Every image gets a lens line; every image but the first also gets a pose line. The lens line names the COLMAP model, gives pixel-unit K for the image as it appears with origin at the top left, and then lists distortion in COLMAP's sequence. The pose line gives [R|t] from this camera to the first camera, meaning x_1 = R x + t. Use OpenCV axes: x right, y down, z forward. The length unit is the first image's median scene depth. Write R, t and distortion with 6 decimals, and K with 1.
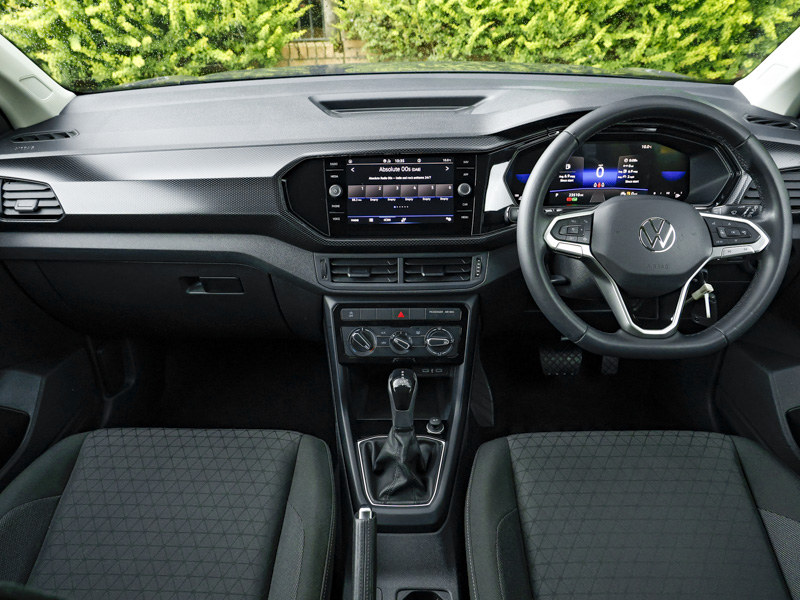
lens RADIAL K [[612.1, 0, 400.9], [0, 612.1, 294.2], [0, 0, 1]] dist [0.010671, -0.007134]
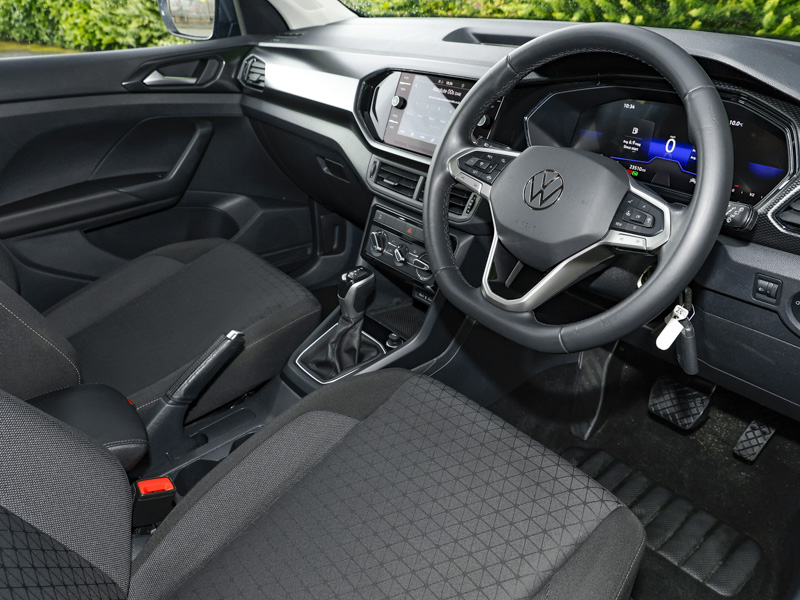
lens RADIAL K [[612.1, 0, 407.4], [0, 612.1, 294.3], [0, 0, 1]] dist [0.010671, -0.007134]
pose [[0.661433, 0.366933, -0.654116, 0.747335], [-0.363696, 0.919664, 0.148131, -0.020346], [0.655921, 0.139921, 0.741748, 0.246340]]
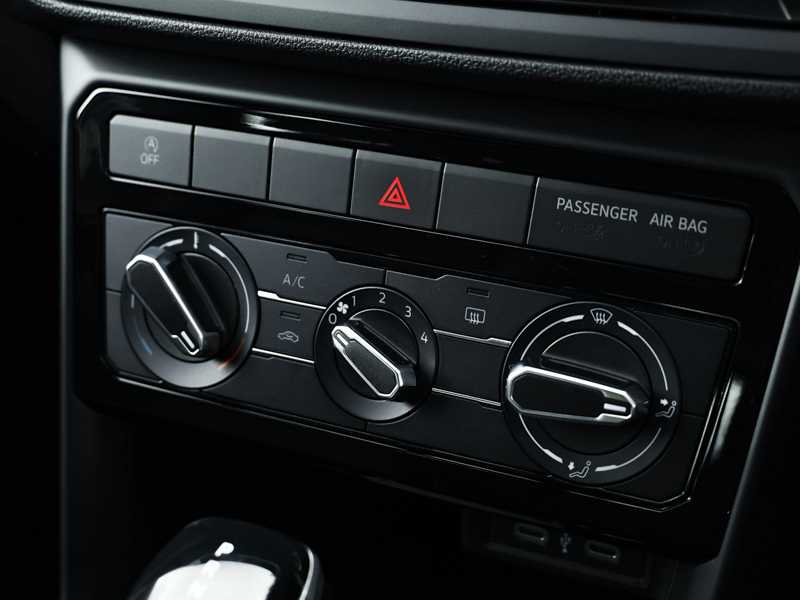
lens RADIAL K [[1374.1, 0, 398.7], [0, 1374.1, 300.2], [0, 0, 1]] dist [-0.022133, 0.000000]
pose [[0.910704, 0.181939, -0.370831, 0.152430], [-0.146993, 0.981748, 0.120680, 0.017083], [0.386019, -0.055395, 0.920826, 0.671820]]
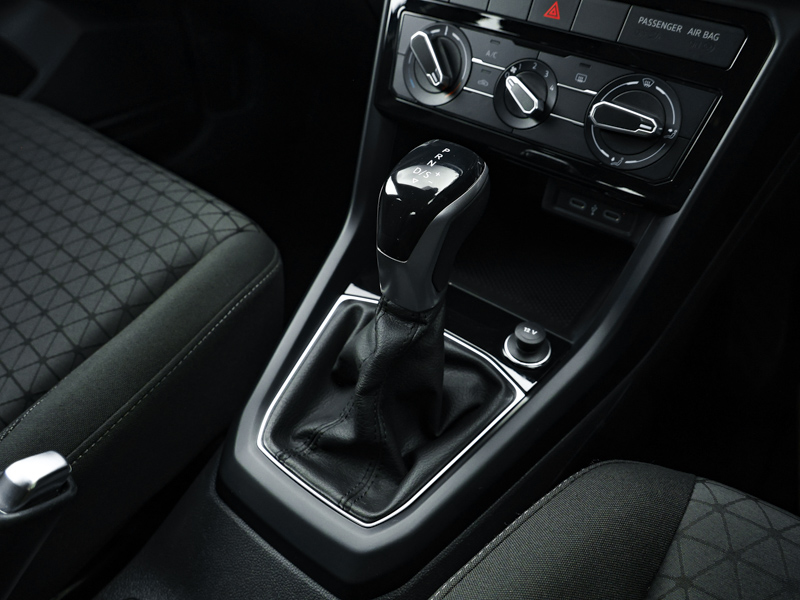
lens RADIAL K [[612.1, 0, 399.1], [0, 612.1, 288.3], [0, 0, 1]] dist [0.010671, -0.007134]
pose [[0.803664, 0.412061, -0.429335, 0.144533], [-0.298724, 0.903335, 0.307814, 0.096271], [0.514672, -0.119127, 0.849071, 0.674775]]
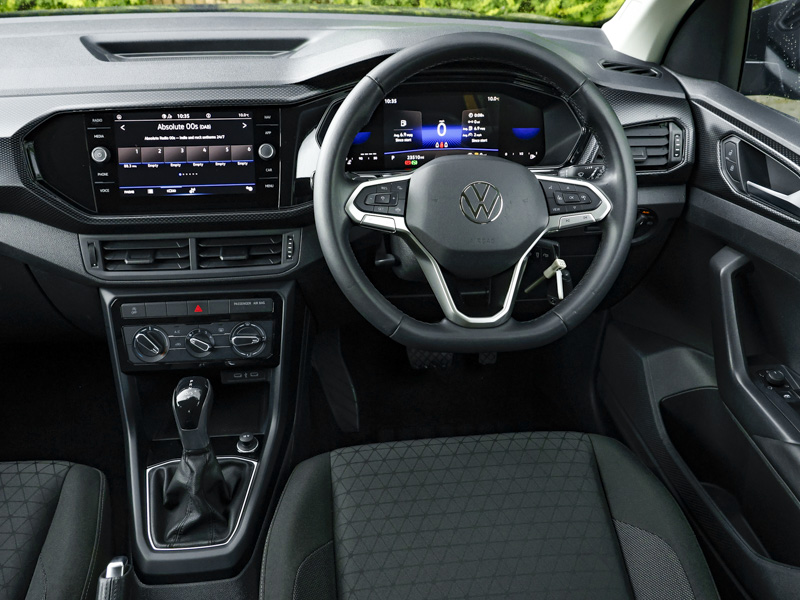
lens RADIAL K [[673.4, 0, 399.5], [0, 673.4, 291.4], [0, 0, 1]] dist [0.018215, -0.009877]
pose [[0.993037, -0.035357, 0.112373, 0.170321], [0.032512, 0.999105, 0.027052, -0.004809], [-0.113229, -0.023210, 0.993298, 0.091405]]
